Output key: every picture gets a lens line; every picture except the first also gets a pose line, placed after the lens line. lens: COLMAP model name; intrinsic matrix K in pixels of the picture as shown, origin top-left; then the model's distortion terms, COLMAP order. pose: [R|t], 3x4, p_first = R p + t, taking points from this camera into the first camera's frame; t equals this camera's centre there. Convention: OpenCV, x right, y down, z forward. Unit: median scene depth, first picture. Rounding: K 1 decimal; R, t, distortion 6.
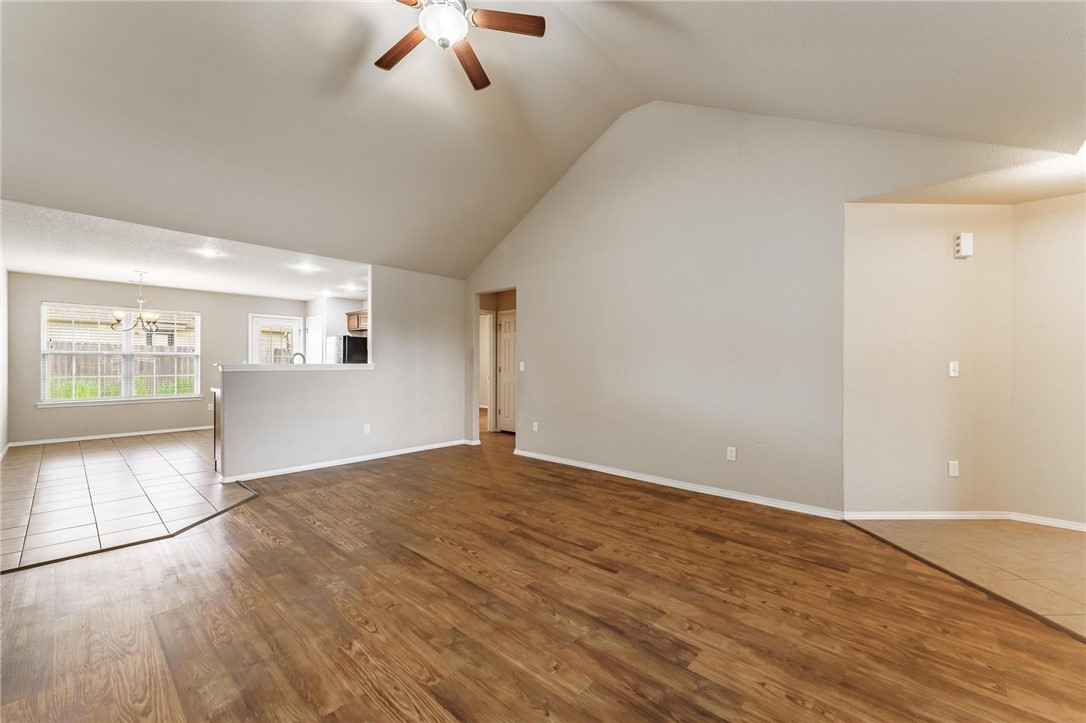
lens RADIAL K [[439.3, 0, 529.8], [0, 439.3, 367.4], [0, 0, 1]] dist [0.004696, -0.000561]
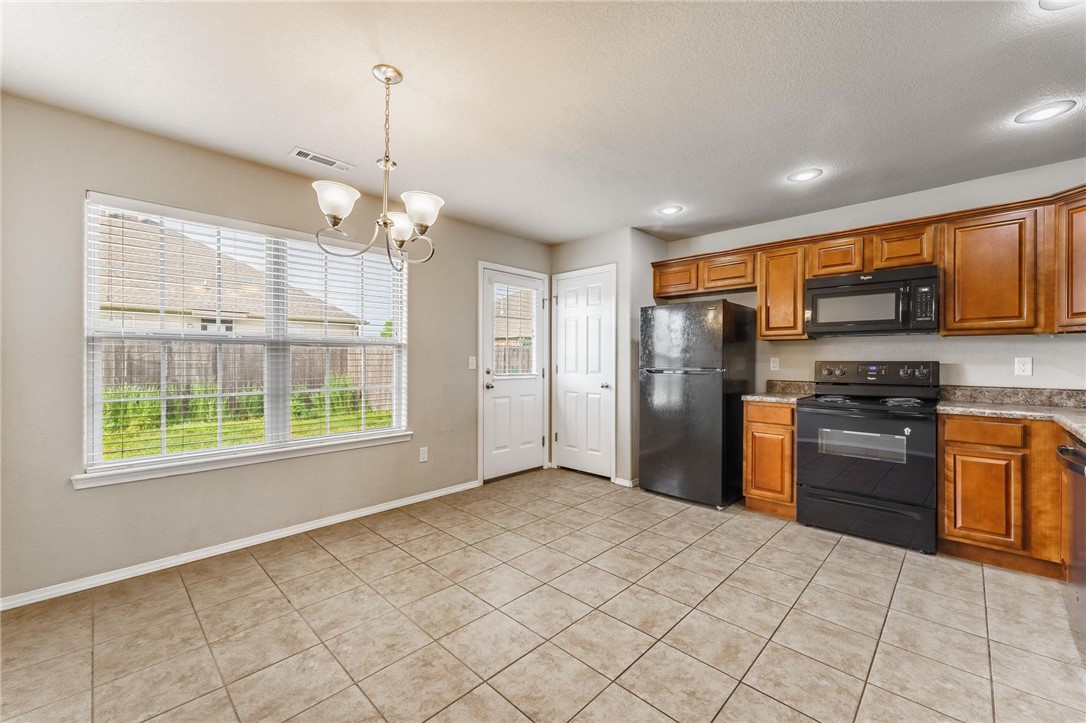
lens RADIAL K [[439.3, 0, 546.0], [0, 439.3, 361.0], [0, 0, 1]] dist [0.004696, -0.000561]
pose [[0.999942, -0.002032, -0.010599, -1.272823], [0.002000, 0.999993, -0.003121, -0.017010], [0.010605, 0.003099, 0.999939, 1.128146]]
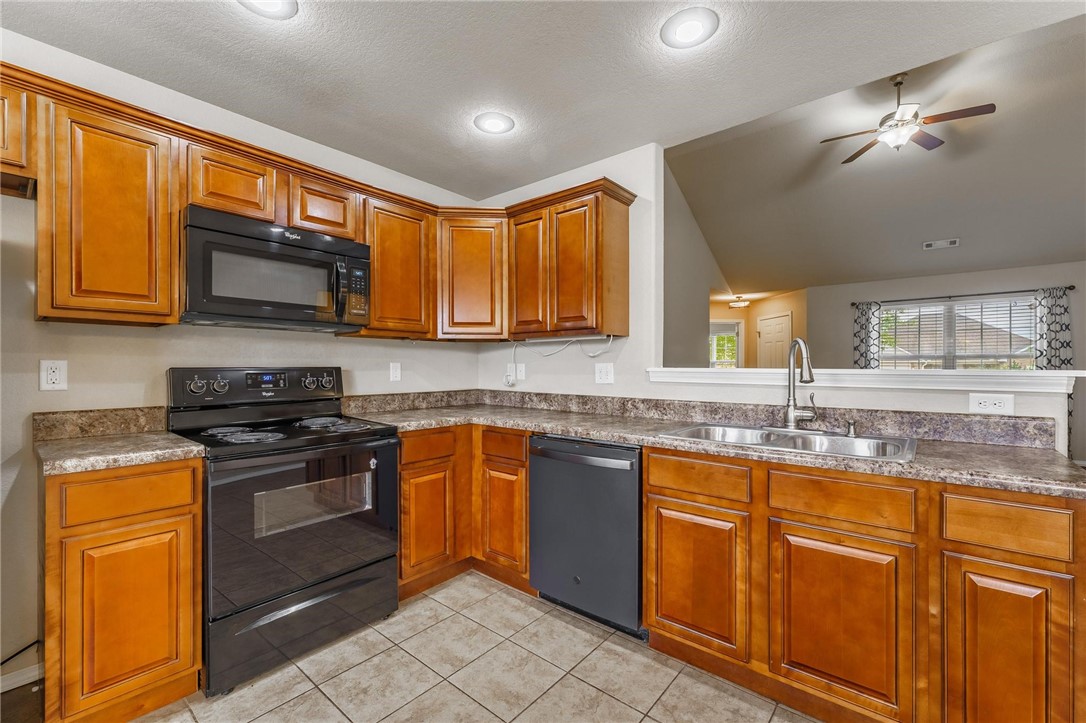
lens RADIAL K [[461.0, 0, 547.1], [0, 461.0, 367.8], [0, 0, 1]] dist [0.005609, -0.000858]
pose [[-0.054977, -0.009006, 0.998447, -1.247104], [0.004132, 0.999949, 0.009247, -0.021928], [-0.998479, 0.004634, -0.054937, 1.736604]]
